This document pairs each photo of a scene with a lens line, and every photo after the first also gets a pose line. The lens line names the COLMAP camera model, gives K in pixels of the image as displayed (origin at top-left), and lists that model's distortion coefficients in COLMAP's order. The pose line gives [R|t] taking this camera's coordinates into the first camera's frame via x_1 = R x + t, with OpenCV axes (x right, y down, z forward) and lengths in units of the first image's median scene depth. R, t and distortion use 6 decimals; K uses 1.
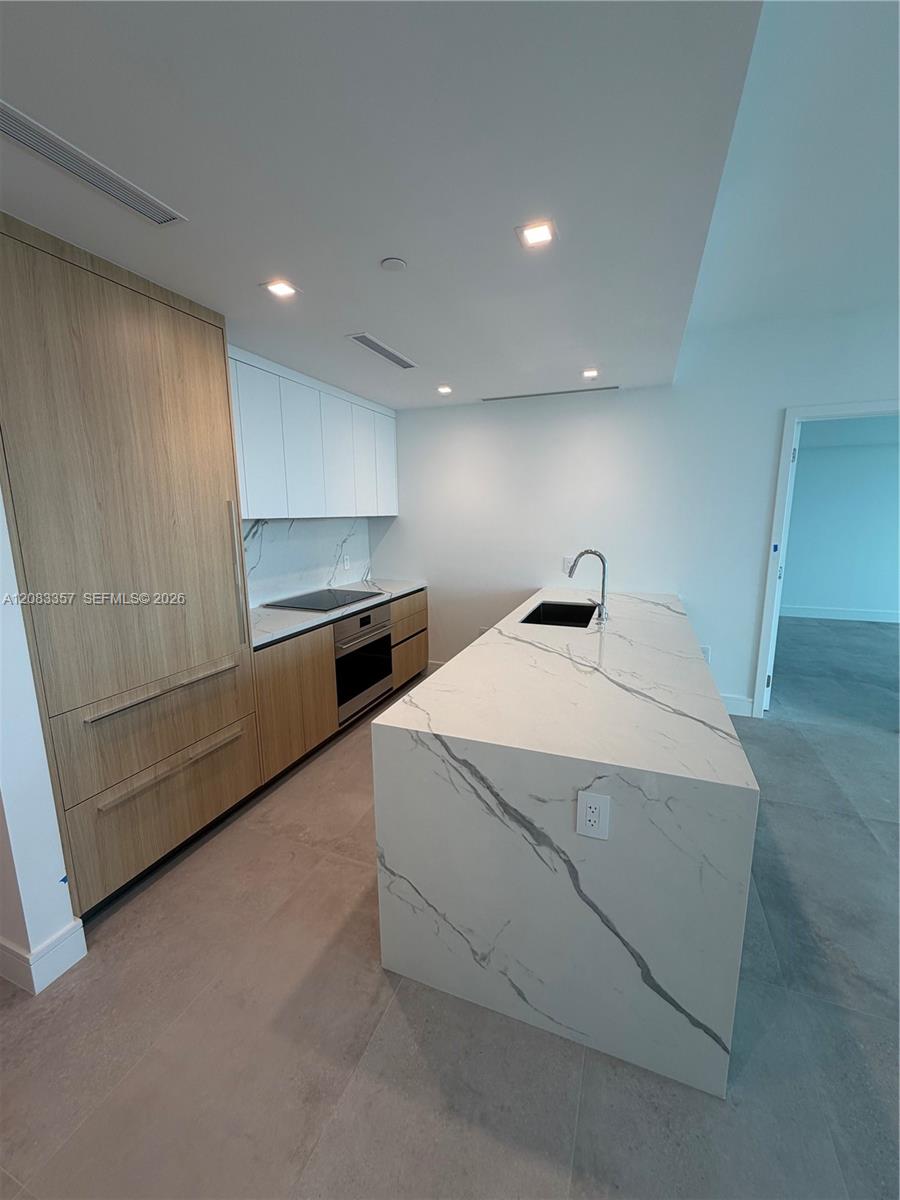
lens RADIAL K [[480.6, 0, 449.5], [0, 480.6, 600.7], [0, 0, 1]] dist [-0.000228, 0.000264]
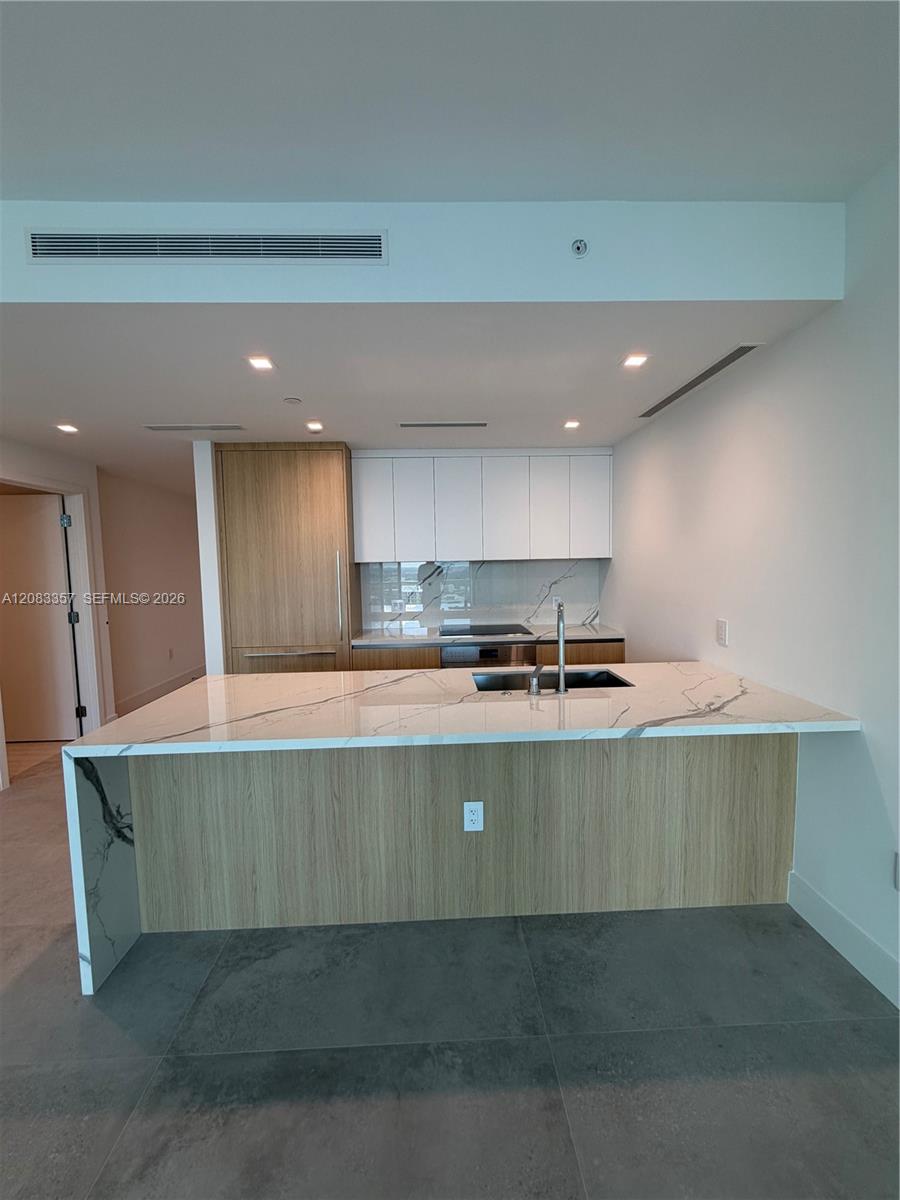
lens RADIAL K [[480.6, 0, 447.9], [0, 480.6, 602.0], [0, 0, 1]] dist [-0.000228, 0.000264]
pose [[0.396827, 0.076256, -0.914720, 1.328135], [-0.150672, 0.988437, 0.017036, -0.134450], [0.905443, 0.131062, 0.403728, 0.779903]]
